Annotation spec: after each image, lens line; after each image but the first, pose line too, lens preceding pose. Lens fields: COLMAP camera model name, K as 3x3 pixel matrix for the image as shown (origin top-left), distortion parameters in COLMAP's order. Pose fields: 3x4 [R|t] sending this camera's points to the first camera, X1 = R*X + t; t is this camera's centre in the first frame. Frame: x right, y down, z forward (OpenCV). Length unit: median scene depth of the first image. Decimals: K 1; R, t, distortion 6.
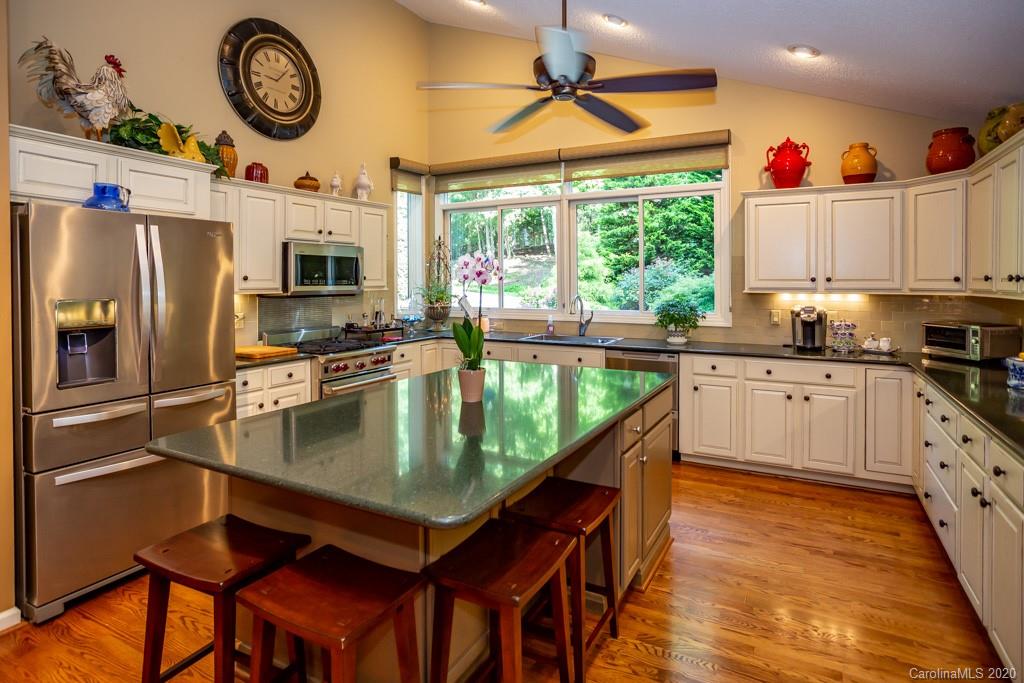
lens RADIAL K [[544.9, 0, 511.6], [0, 544.9, 315.3], [0, 0, 1]] dist [-0.063313, 0.048516]
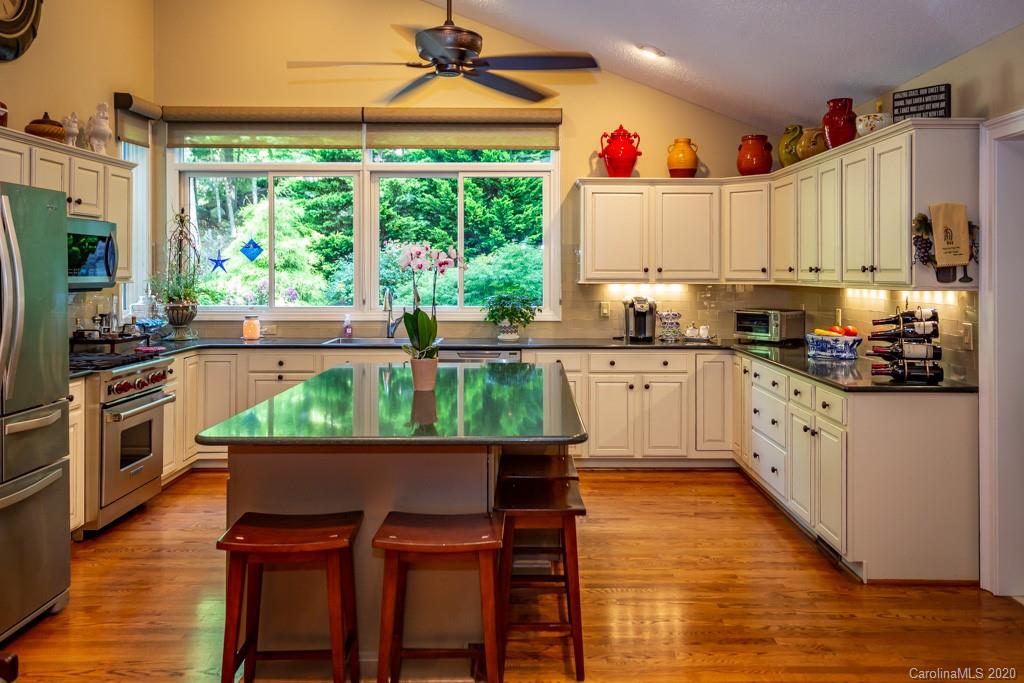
lens RADIAL K [[820.0, 0, 512.0], [0, 820.0, 341.5], [0, 0, 1]] dist [0.002678, 0.006861]
pose [[0.885231, -0.036538, 0.463714, -0.370878], [0.026267, 0.999246, 0.028592, 0.016408], [-0.464409, -0.013130, 0.885524, -0.243578]]
